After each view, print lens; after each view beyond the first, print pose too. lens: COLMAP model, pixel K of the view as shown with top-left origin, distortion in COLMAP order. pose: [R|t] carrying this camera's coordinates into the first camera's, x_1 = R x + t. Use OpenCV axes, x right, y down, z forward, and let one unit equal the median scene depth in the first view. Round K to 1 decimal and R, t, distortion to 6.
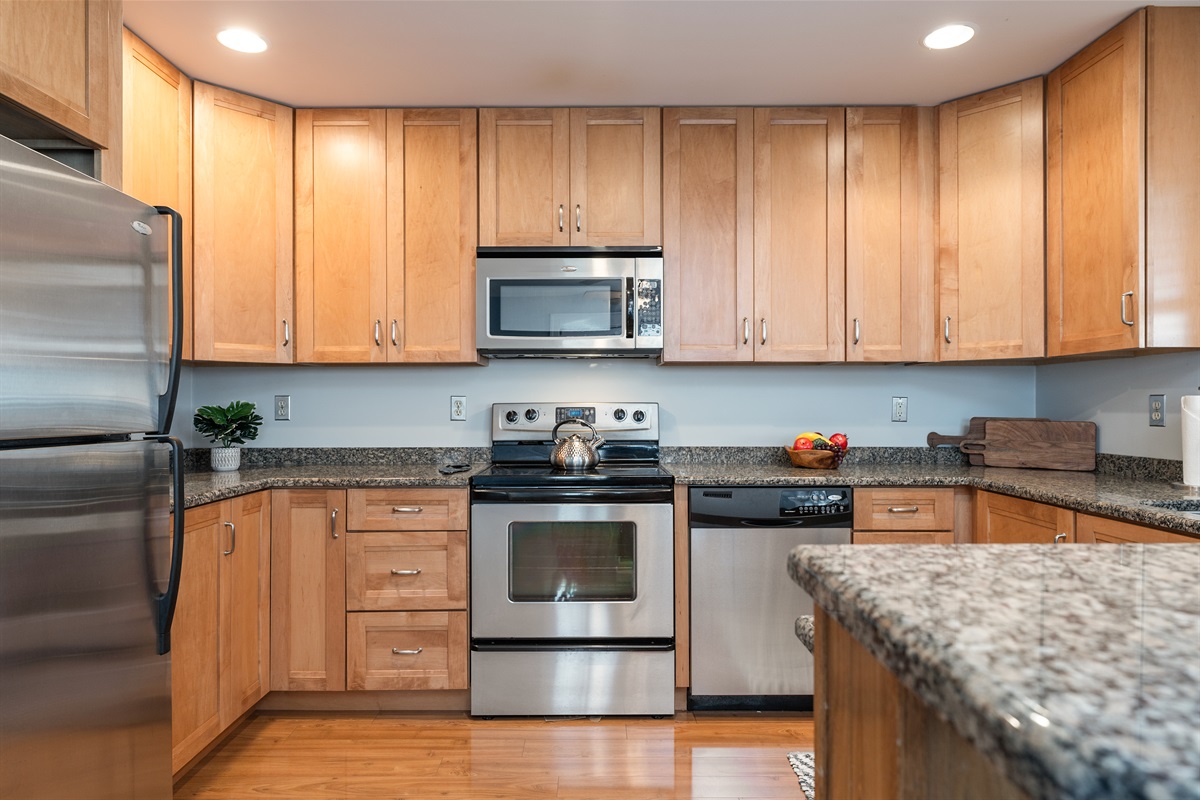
lens RADIAL K [[724.6, 0, 590.5], [0, 724.6, 402.1], [0, 0, 1]] dist [0.006074, -0.004563]
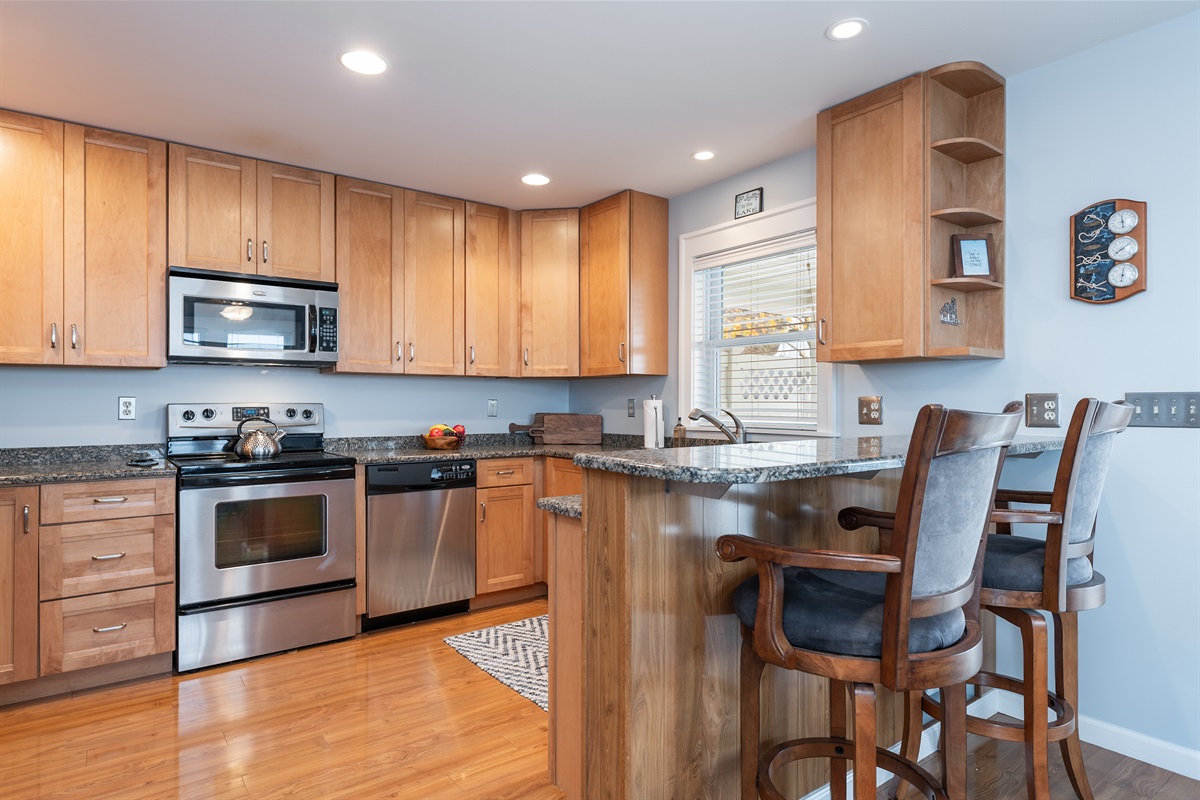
lens RADIAL K [[670.2, 0, 589.6], [0, 670.2, 401.7], [0, 0, 1]] dist [0.002175, -0.002327]
pose [[0.802879, 0.002653, 0.596136, -0.258814], [-0.001826, 0.999996, -0.001991, -0.000651], [-0.596139, 0.000510, 0.802881, -0.238901]]
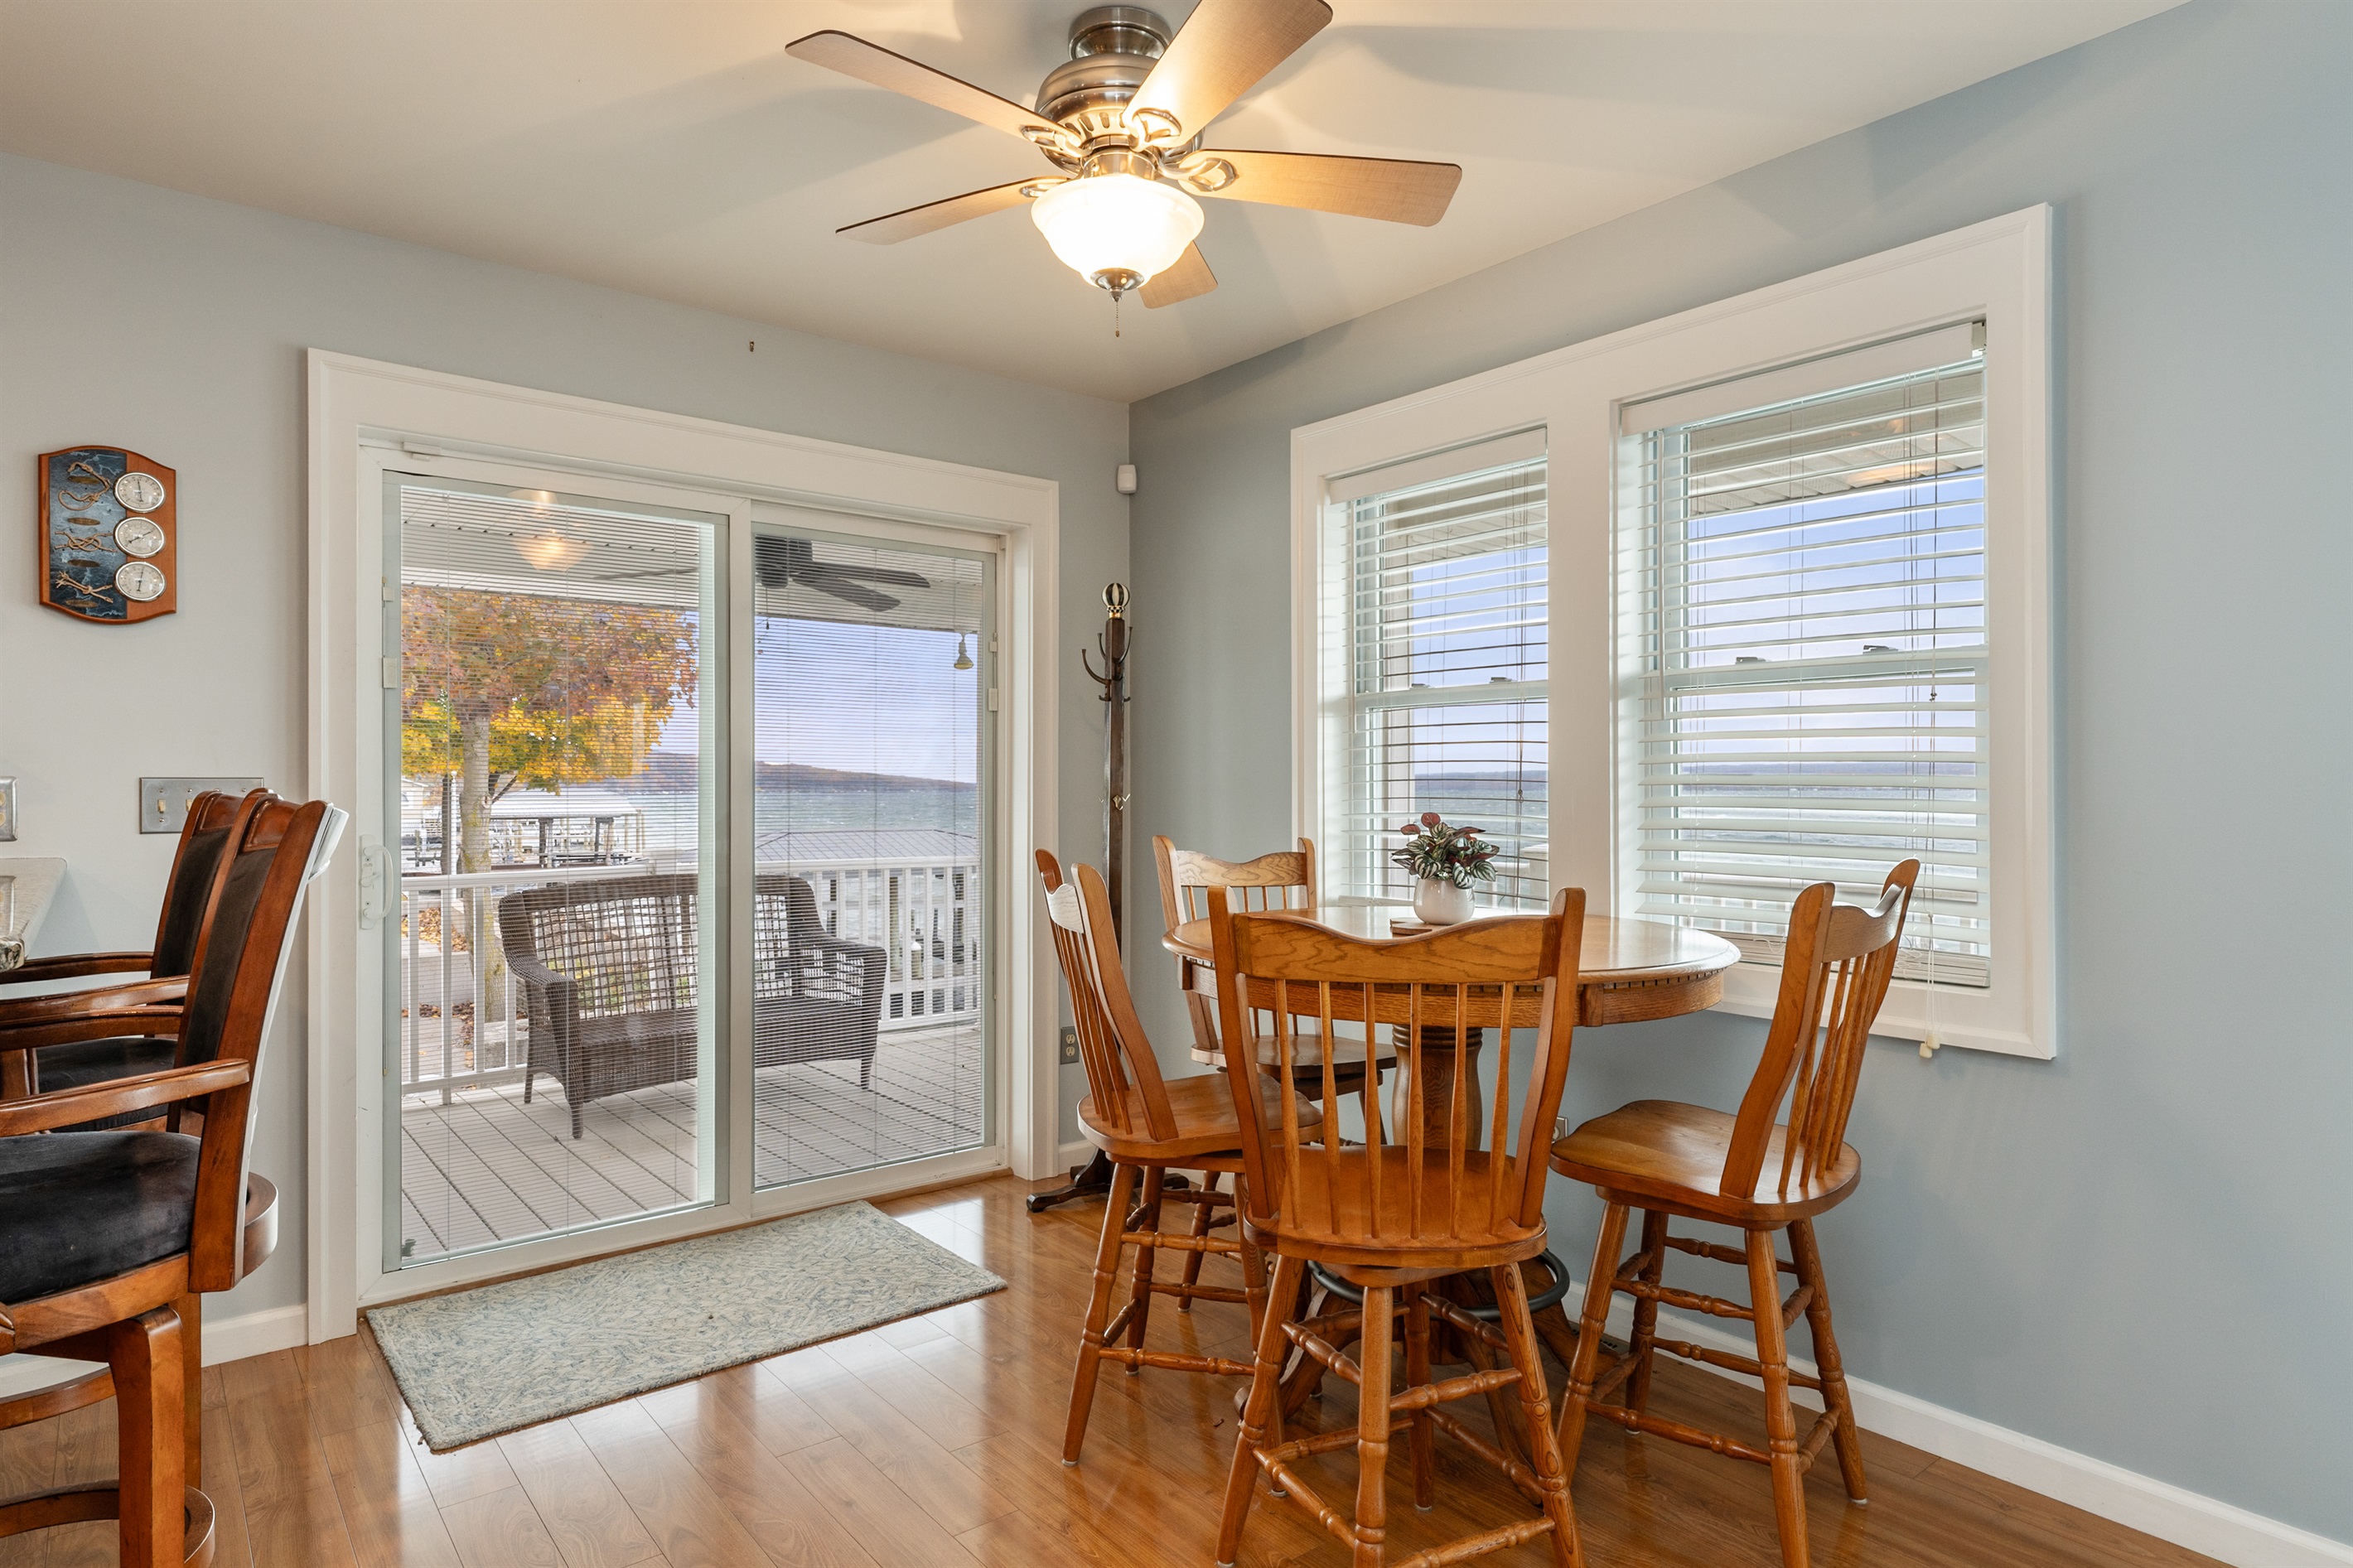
lens RADIAL K [[1314.0, 0, 1167.4], [0, 1314.0, 778.1], [0, 0, 1]] dist [0.002175, -0.002327]
pose [[-0.623846, 0.007790, 0.781508, -0.455892], [0.000376, 0.999953, -0.009667, -0.003904], [-0.781547, -0.005737, -0.623820, 0.024833]]
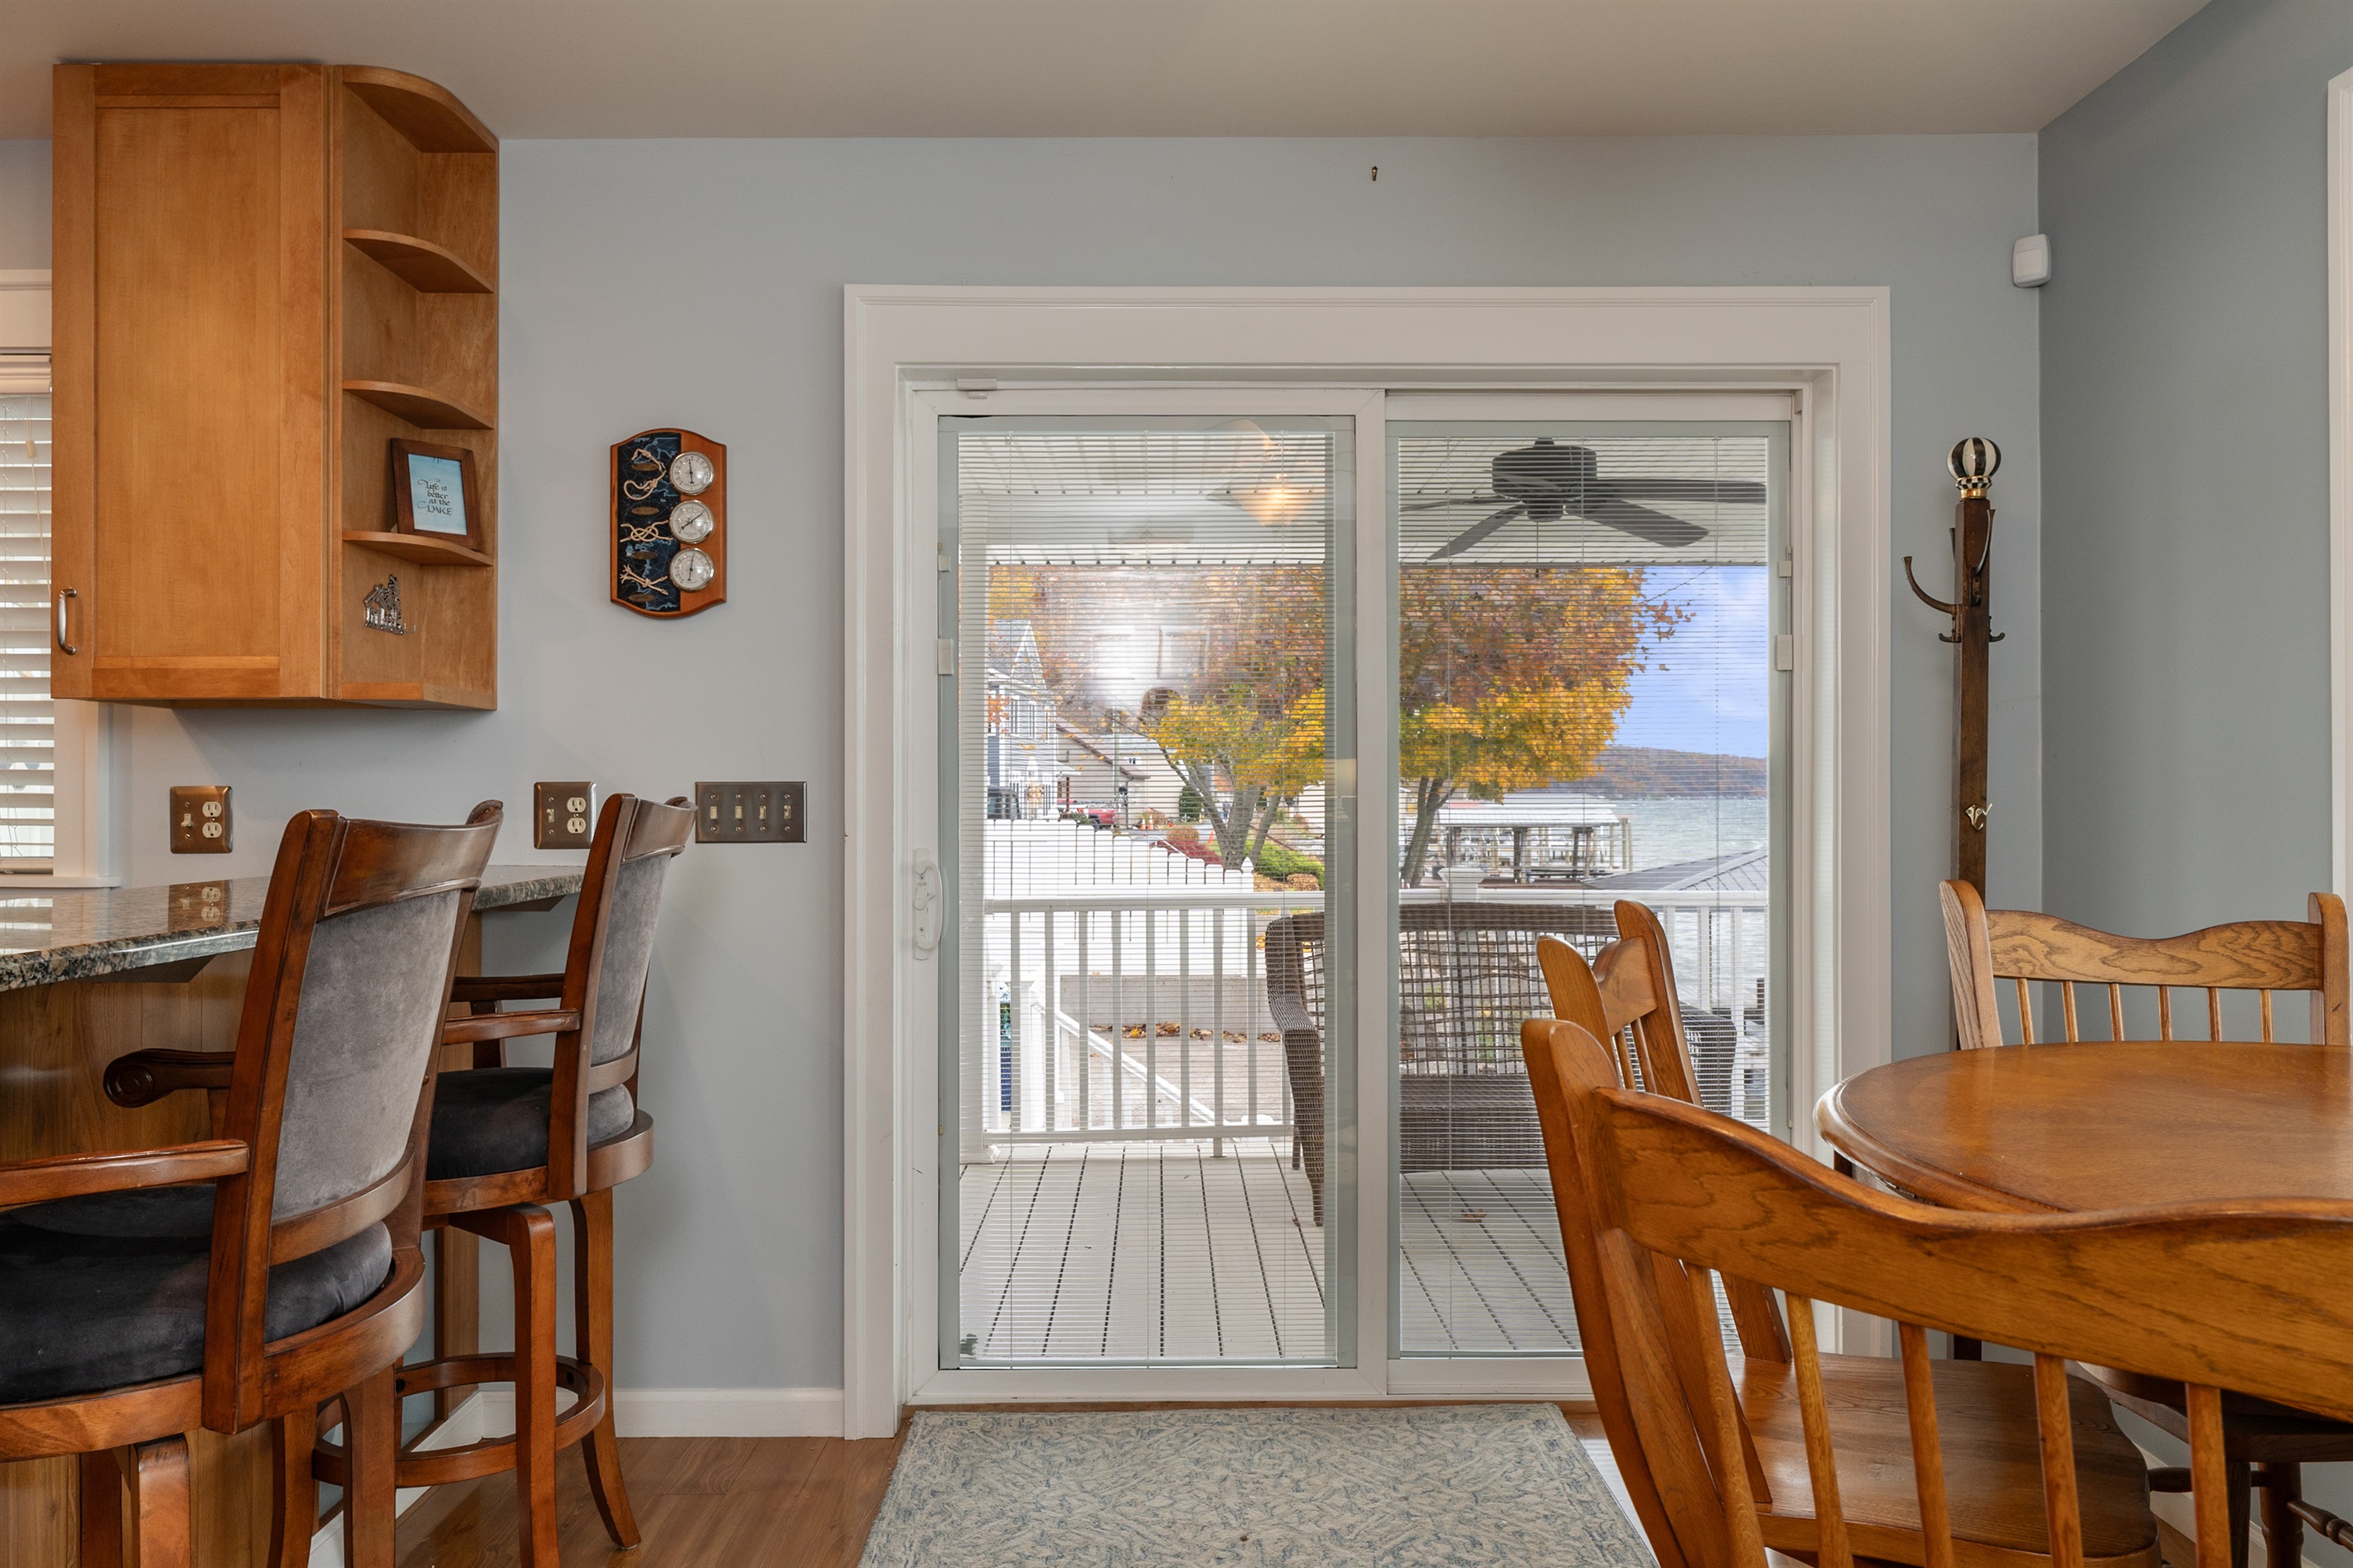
lens RADIAL K [[1587.4, 0, 1159.3], [0, 1587.4, 786.9], [0, 0, 1]] dist [0.003734, 0.002087]
pose [[0.002384, 0.006303, 0.999977, -0.316347], [0.000206, 0.999980, -0.006304, -0.004114], [-0.999997, 0.000221, 0.002382, -0.285388]]
